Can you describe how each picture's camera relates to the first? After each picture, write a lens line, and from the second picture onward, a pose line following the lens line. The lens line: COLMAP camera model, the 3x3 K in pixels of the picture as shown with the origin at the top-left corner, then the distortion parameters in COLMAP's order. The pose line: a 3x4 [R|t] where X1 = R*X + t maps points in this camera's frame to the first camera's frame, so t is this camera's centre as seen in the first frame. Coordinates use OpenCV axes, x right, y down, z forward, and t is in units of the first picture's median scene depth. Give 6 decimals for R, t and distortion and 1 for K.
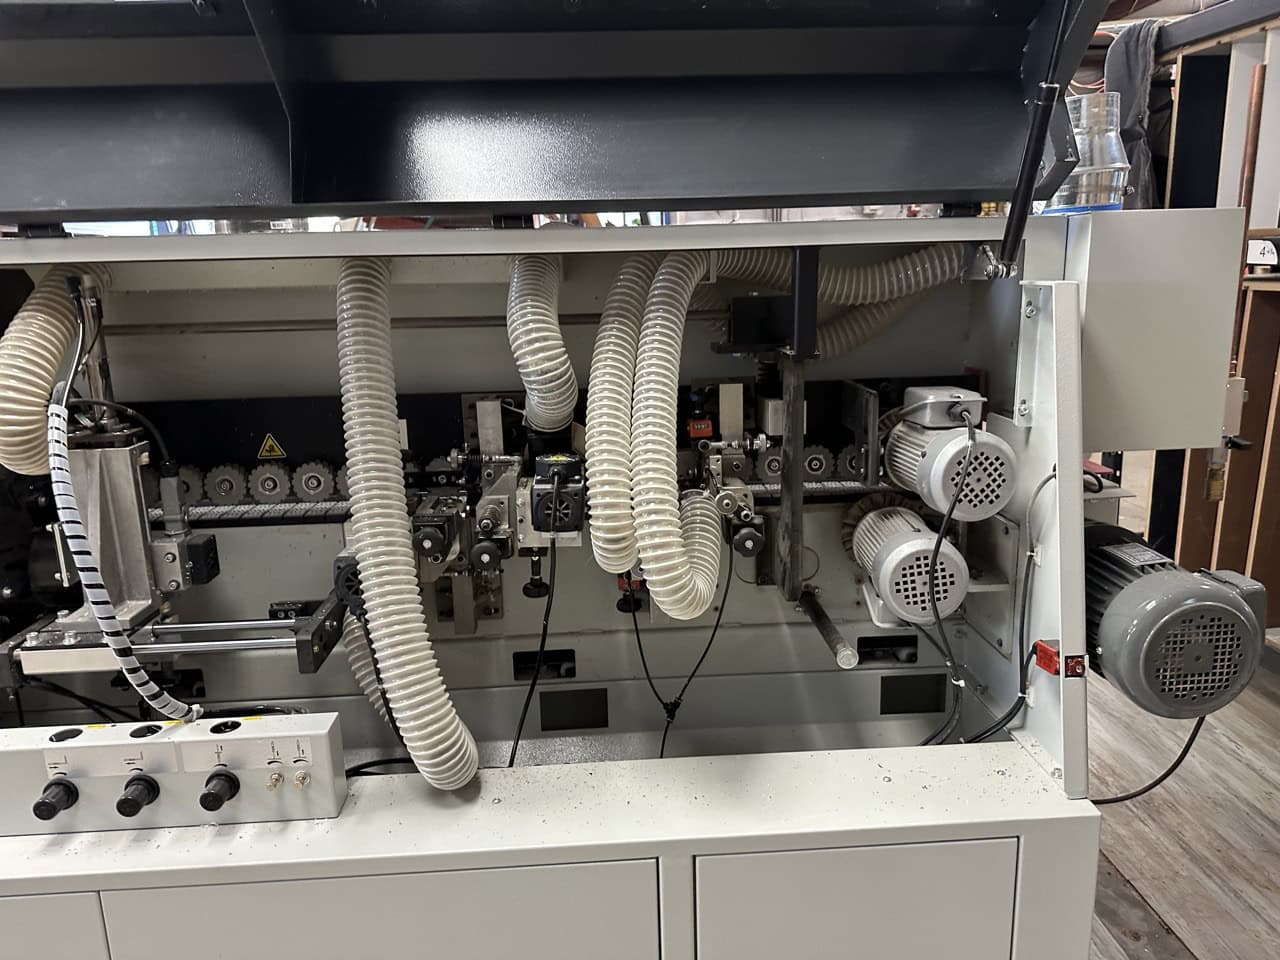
lens RADIAL K [[898.9, 0, 644.0], [0, 898.9, 473.4], [0, 0, 1]] dist [0.096459, -0.118885]
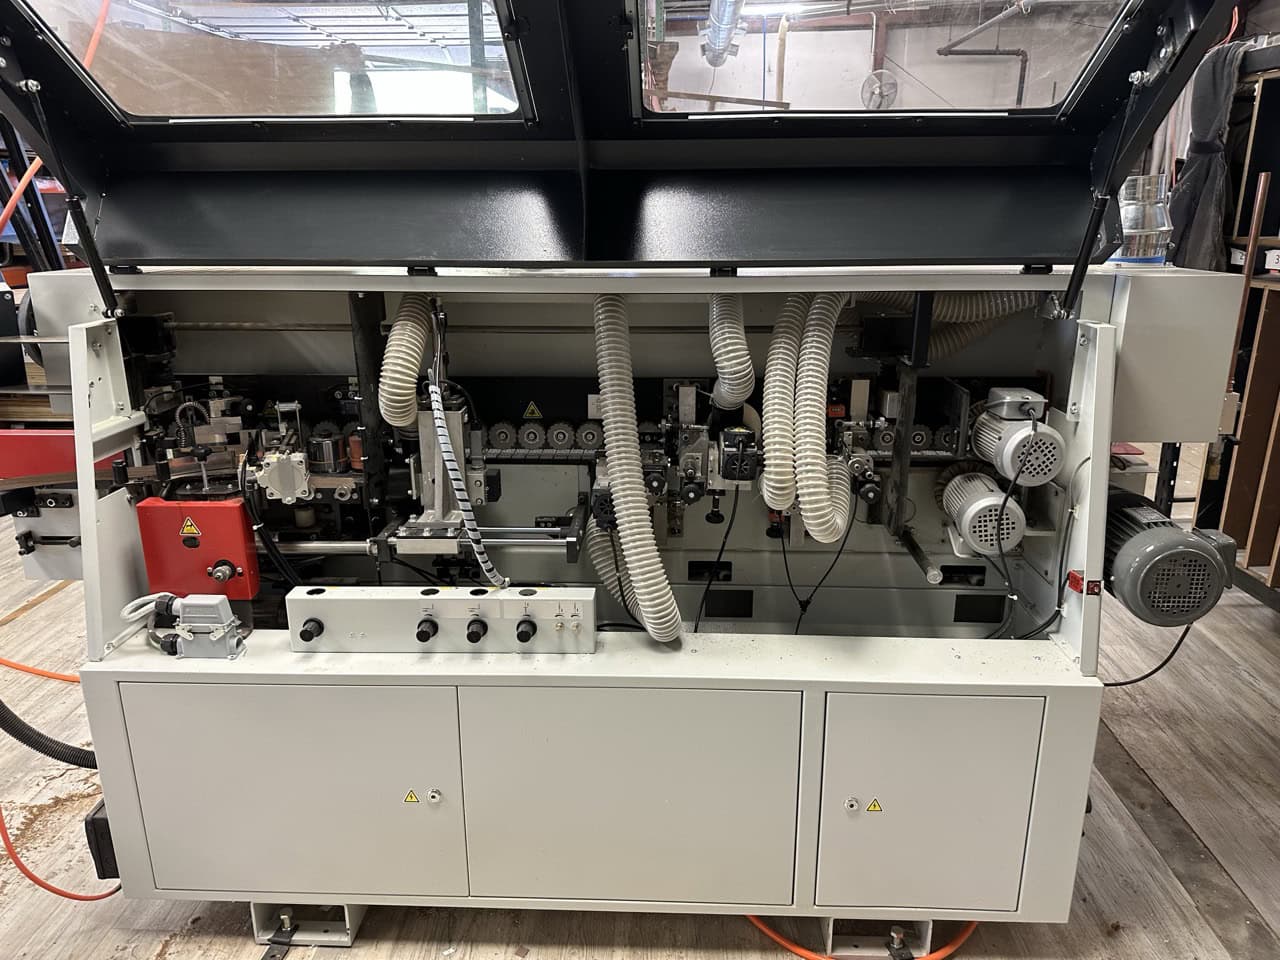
lens RADIAL K [[882.6, 0, 634.8], [0, 882.6, 478.0], [0, 0, 1]] dist [0.071477, -0.097666]
pose [[0.994454, 0.048028, -0.093561, -0.126172], [-0.041040, 0.996321, 0.075231, -0.039670], [0.096830, -0.070974, 0.992767, -0.445526]]
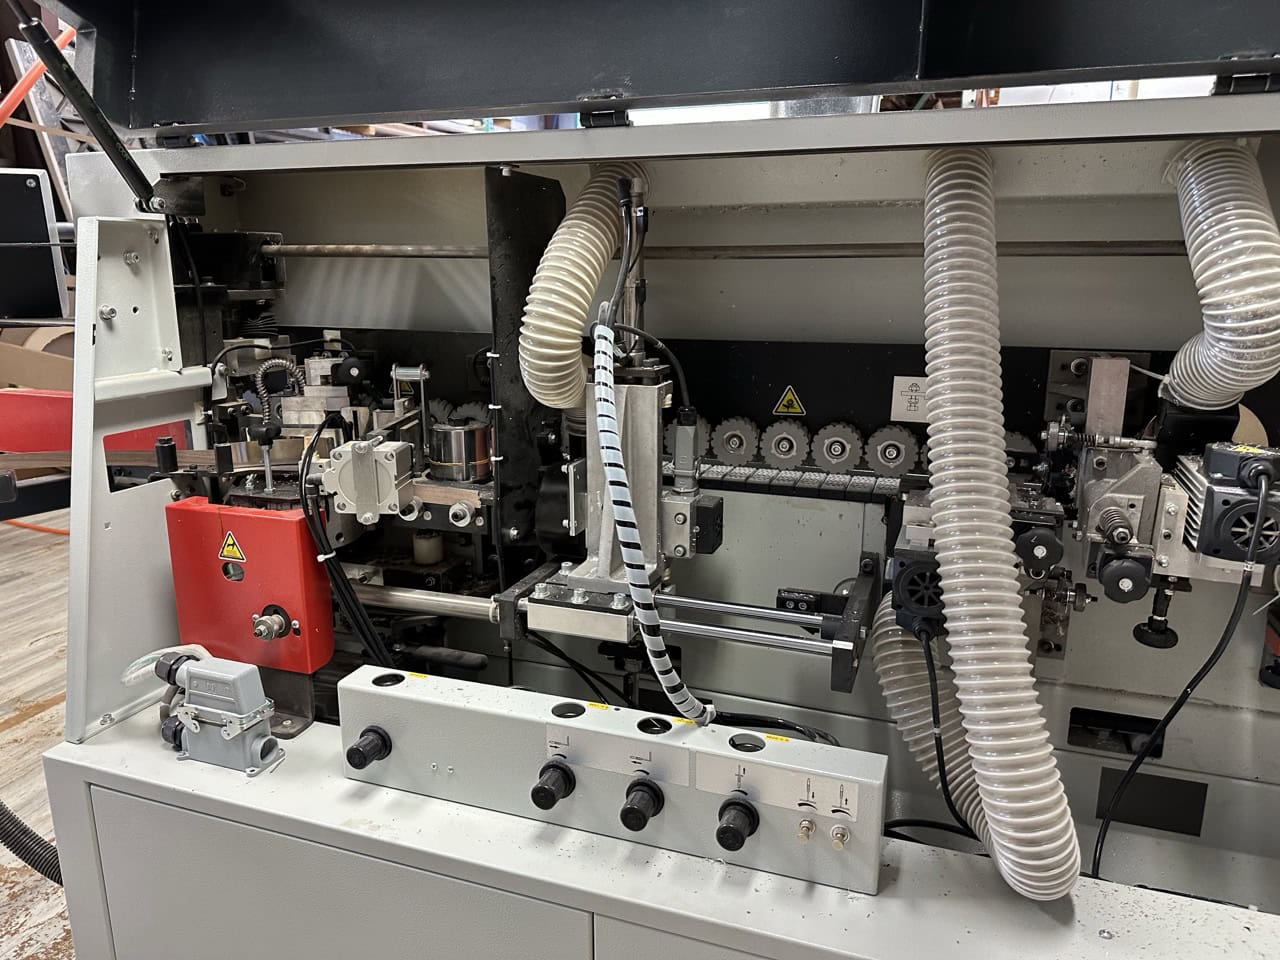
lens RADIAL K [[898.9, 0, 644.0], [0, 898.9, 473.4], [0, 0, 1]] dist [0.096459, -0.118885]
pose [[0.919754, 0.114226, -0.375507, -0.246190], [-0.108296, 0.993432, 0.036937, 0.023228], [0.377260, 0.006693, 0.926083, 0.214677]]
